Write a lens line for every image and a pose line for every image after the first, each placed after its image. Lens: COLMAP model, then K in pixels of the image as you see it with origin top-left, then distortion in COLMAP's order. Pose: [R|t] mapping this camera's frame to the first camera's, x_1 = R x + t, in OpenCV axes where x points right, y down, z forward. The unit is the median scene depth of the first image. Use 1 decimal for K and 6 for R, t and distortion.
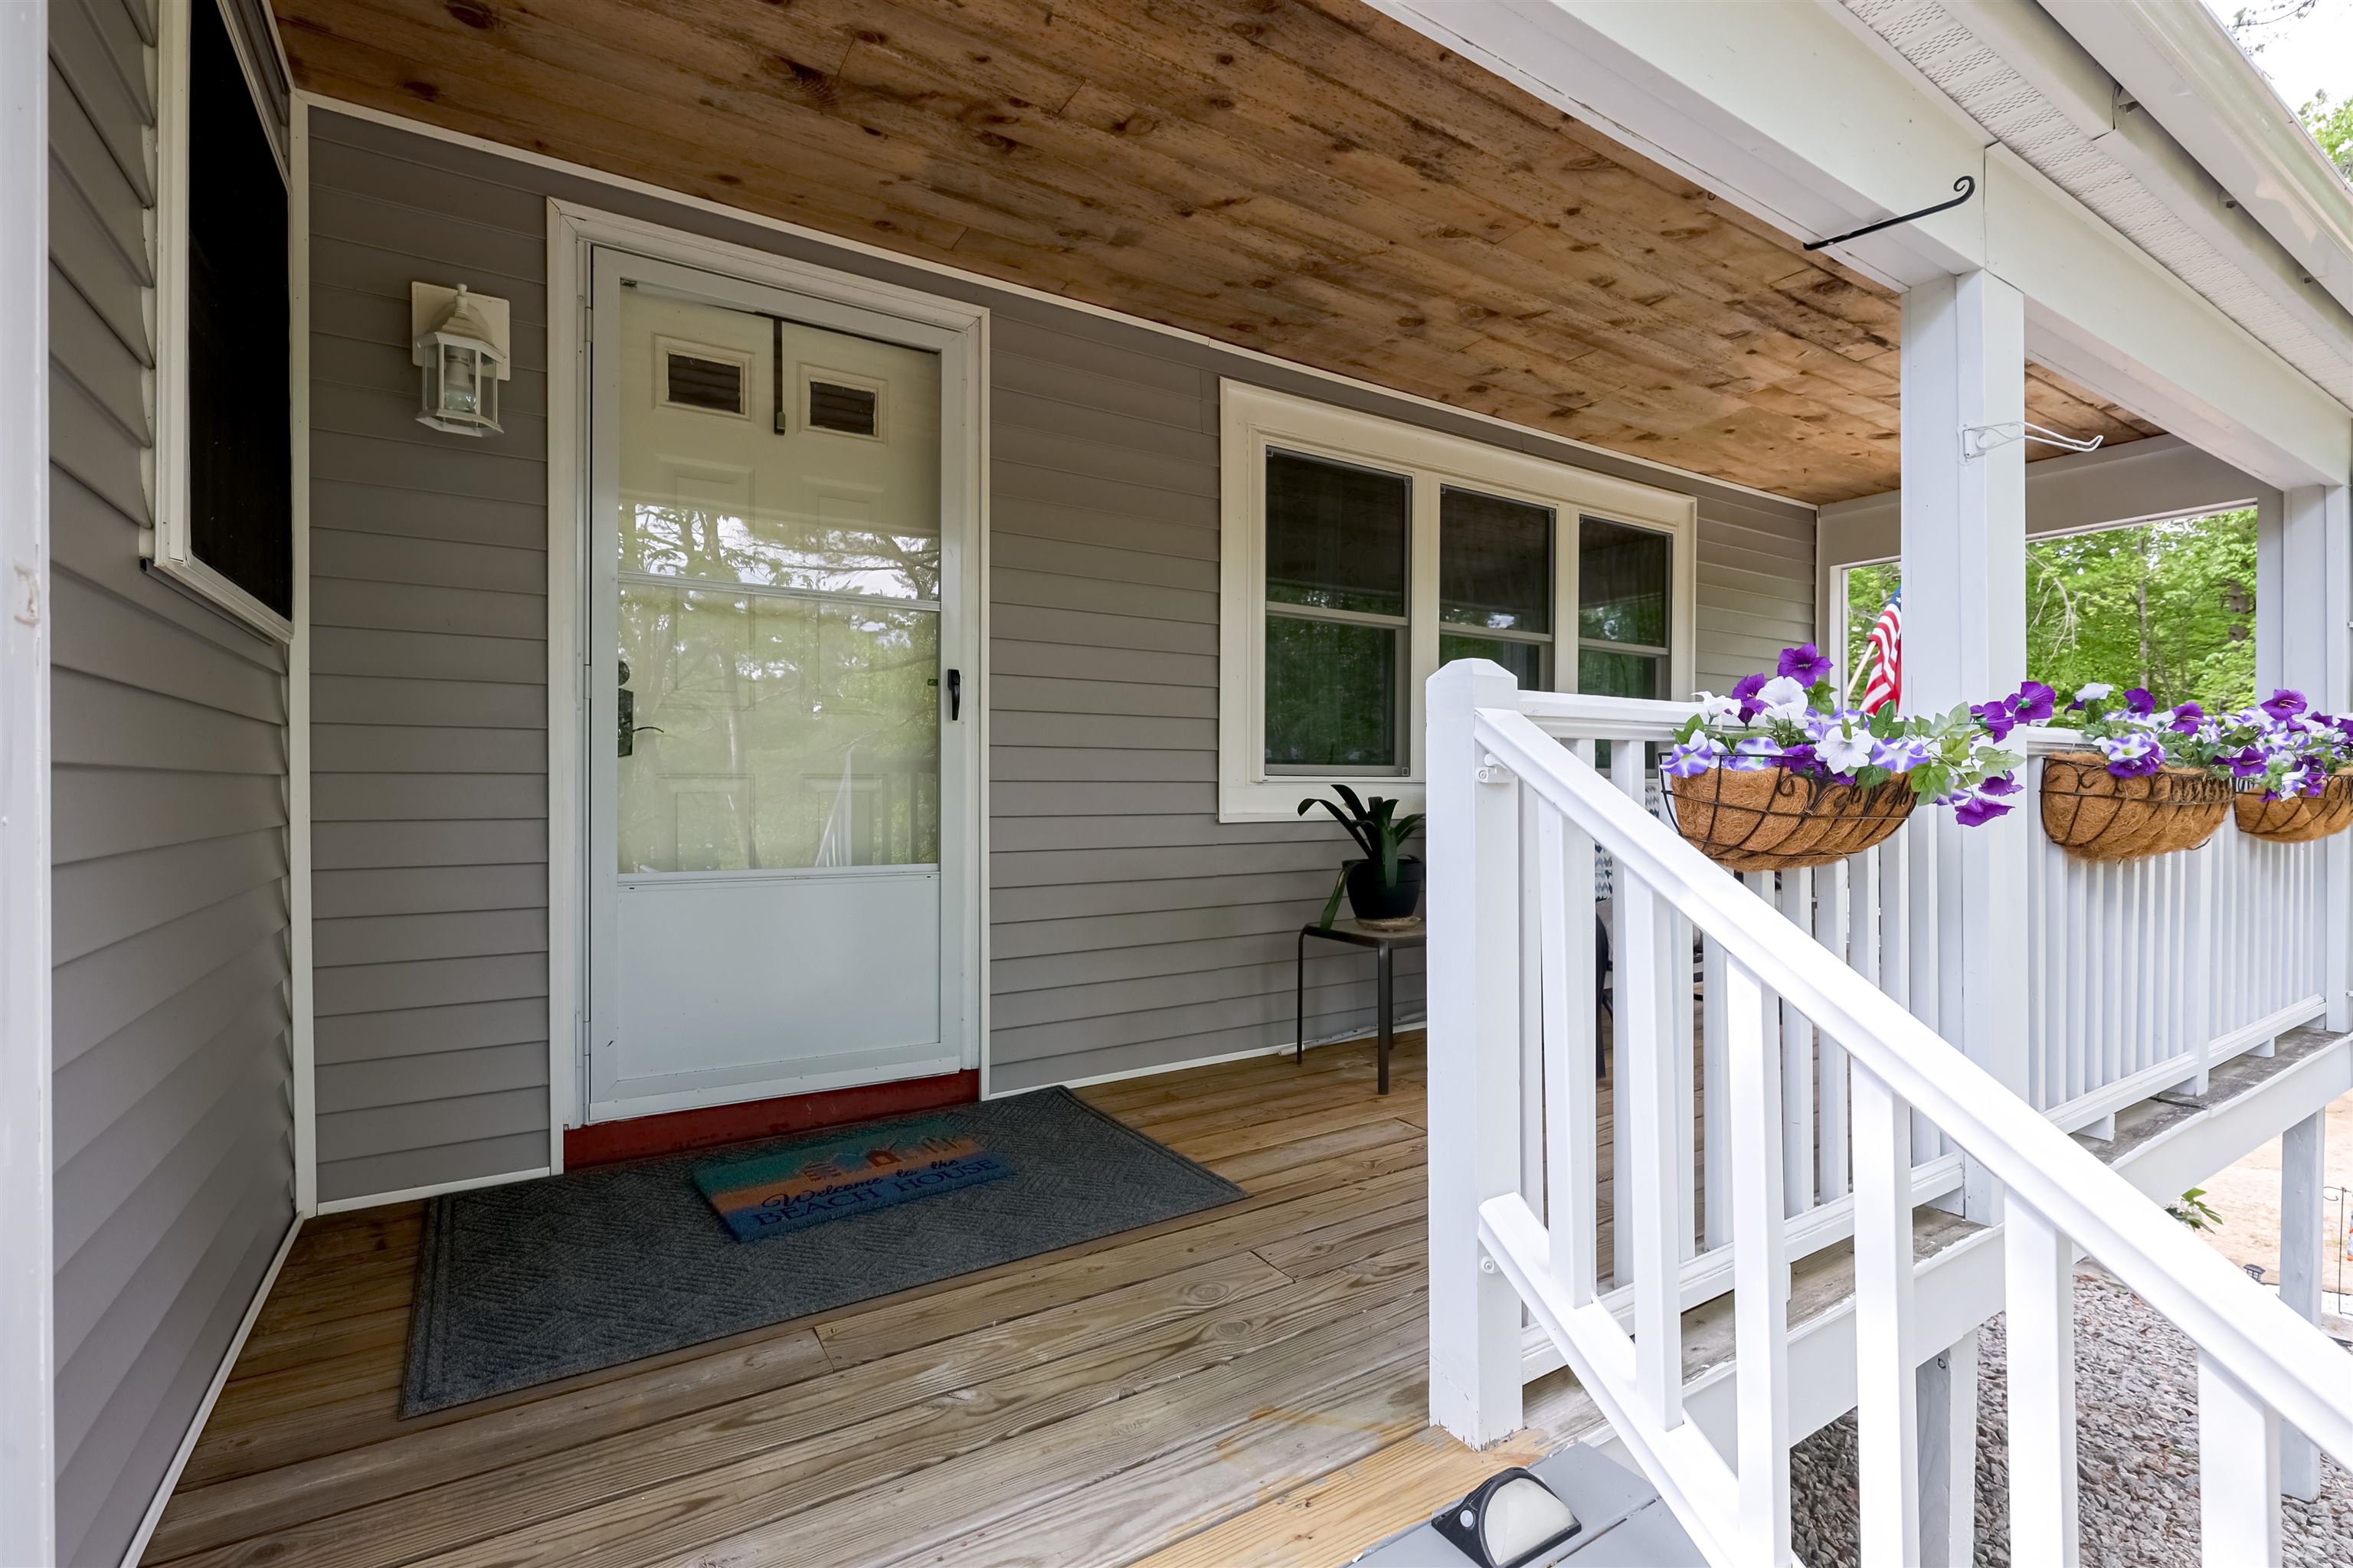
lens RADIAL K [[1060.7, 0, 1191.3], [0, 1060.7, 788.4], [0, 0, 1]] dist [-0.001970, -0.000692]
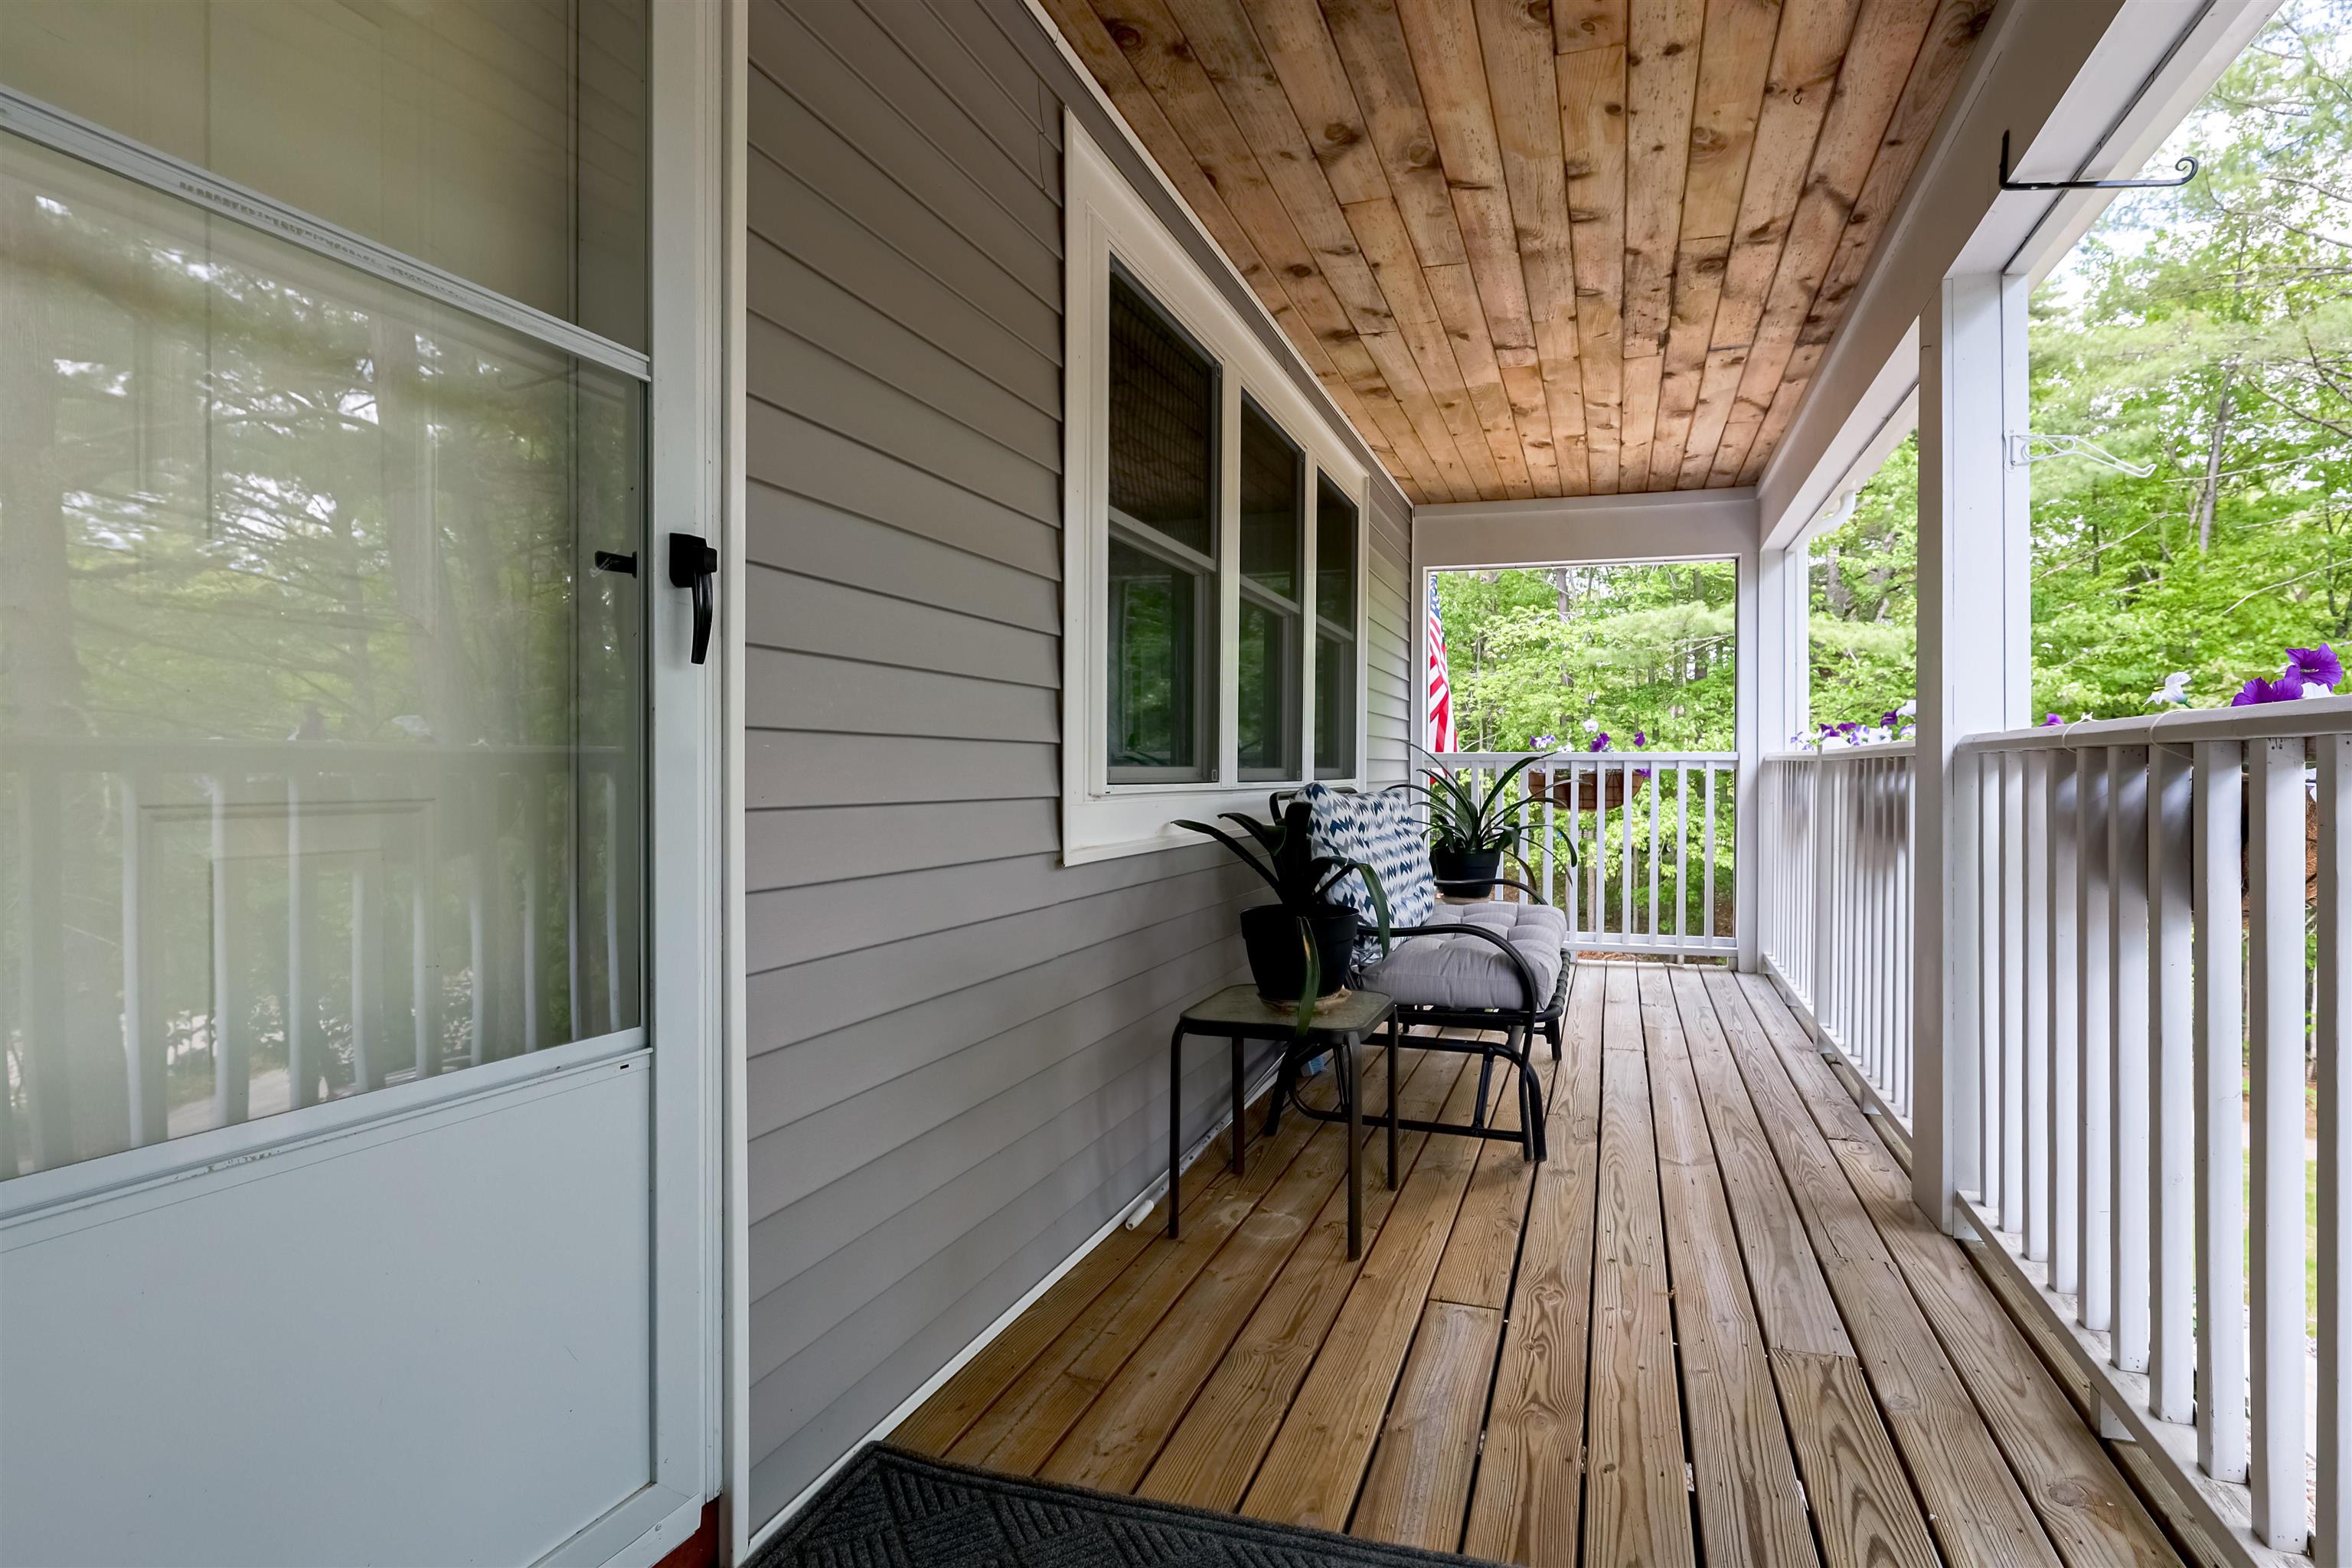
lens RADIAL K [[1060.2, 0, 1173.8], [0, 1060.2, 771.2], [0, 0, 1]] dist [-0.001970, -0.000692]
pose [[0.738788, -0.002632, 0.673933, -0.330163], [0.001163, 0.999996, 0.002631, -0.022664], [-0.673937, -0.001161, 0.738788, 0.535435]]
